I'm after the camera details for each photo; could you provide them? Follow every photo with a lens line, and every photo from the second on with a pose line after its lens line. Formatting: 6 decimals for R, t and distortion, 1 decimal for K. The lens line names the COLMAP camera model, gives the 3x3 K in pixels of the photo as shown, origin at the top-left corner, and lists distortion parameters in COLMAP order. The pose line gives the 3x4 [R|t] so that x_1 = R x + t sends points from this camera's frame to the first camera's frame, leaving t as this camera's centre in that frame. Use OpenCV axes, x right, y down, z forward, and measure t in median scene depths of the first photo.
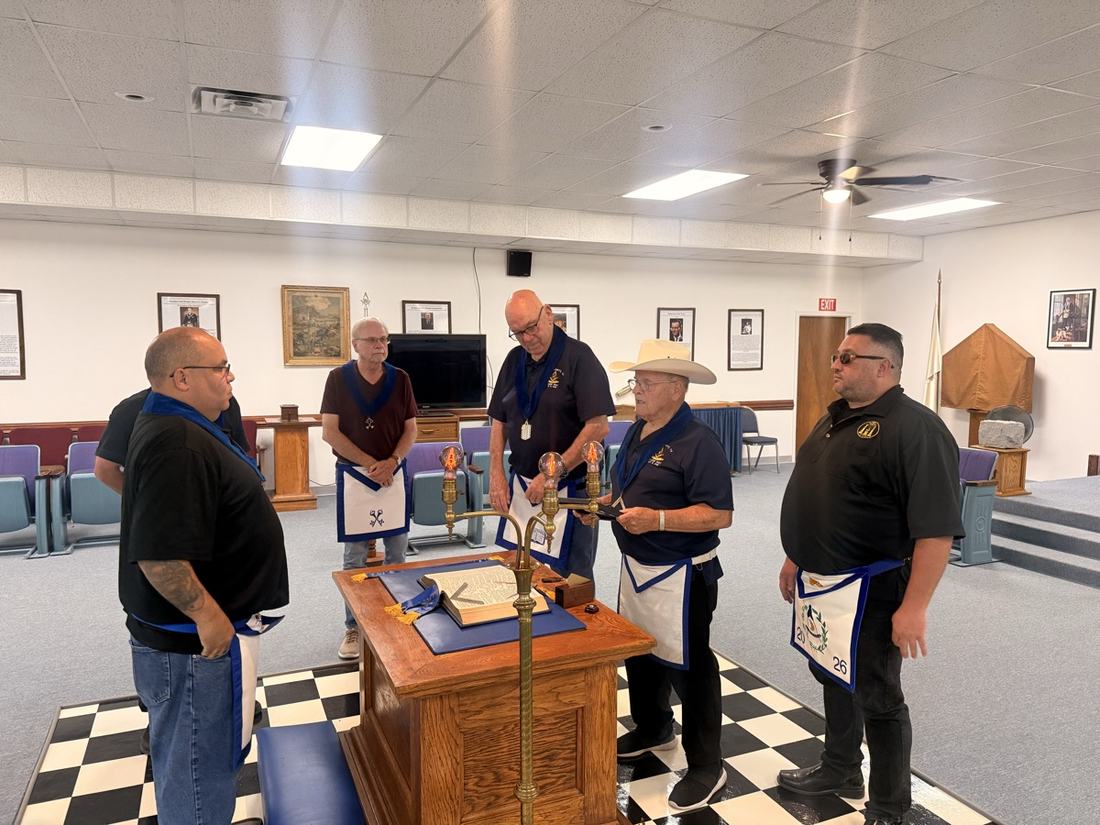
lens RADIAL K [[774.5, 0, 552.4], [0, 774.5, 417.6], [0, 0, 1]] dist [0.012910, -0.002488]
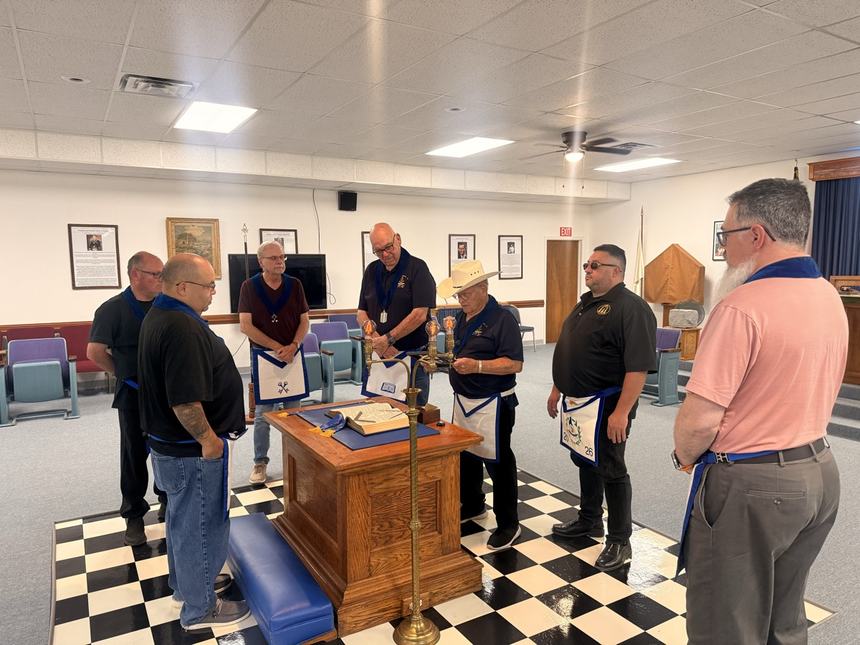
lens RADIAL K [[603.1, 0, 437.4], [0, 603.1, 329.1], [0, 0, 1]] dist [0.034677, -0.036292]
pose [[0.990850, -0.025189, 0.132594, -0.065639], [0.022950, 0.999568, 0.018386, 0.015247], [-0.133000, -0.015174, 0.991000, -0.133186]]
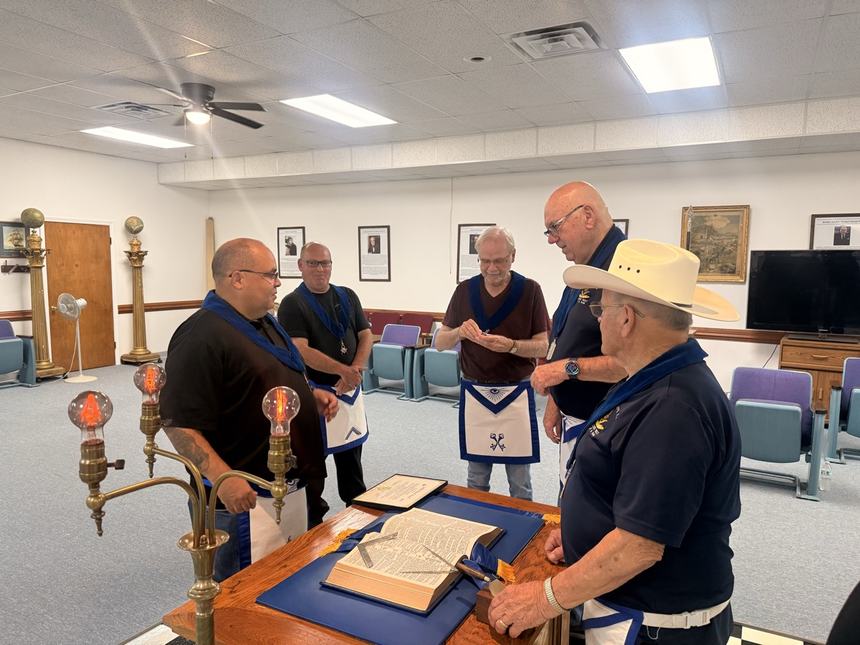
lens RADIAL K [[603.1, 0, 437.4], [0, 603.1, 329.1], [0, 0, 1]] dist [0.034677, -0.036292]
pose [[0.621471, 0.089334, -0.778327, 0.210422], [-0.079338, 0.995547, 0.050916, -0.027701], [0.779410, 0.030108, 0.625791, 0.357809]]
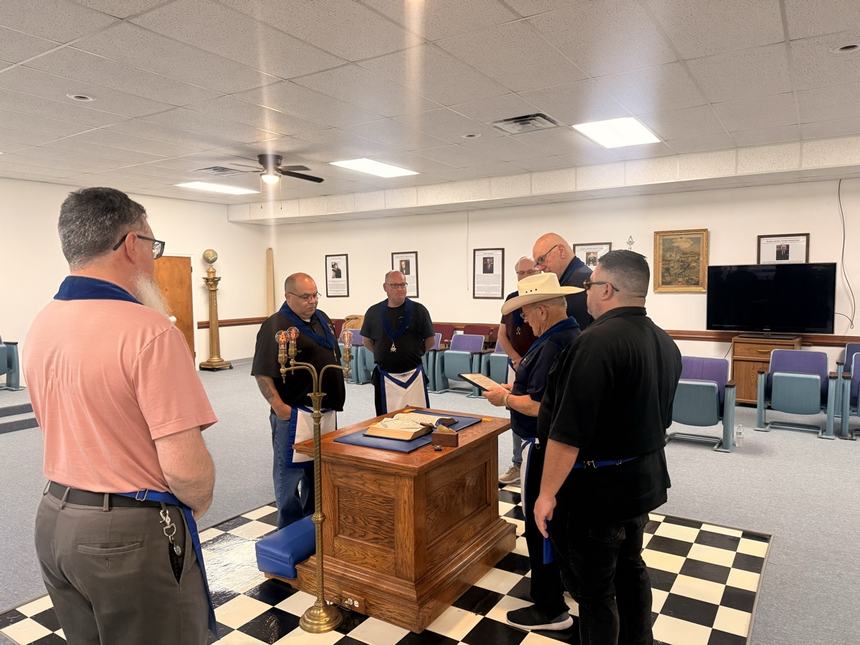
lens RADIAL K [[617.8, 0, 430.0], [0, 617.8, 322.5], [0, 0, 1]] dist [0.035843, 0.000046]
pose [[0.558330, 0.046212, -0.828331, 0.586532], [-0.061603, 0.998000, 0.014154, -0.011072], [0.827329, 0.043125, 0.560060, 0.160676]]
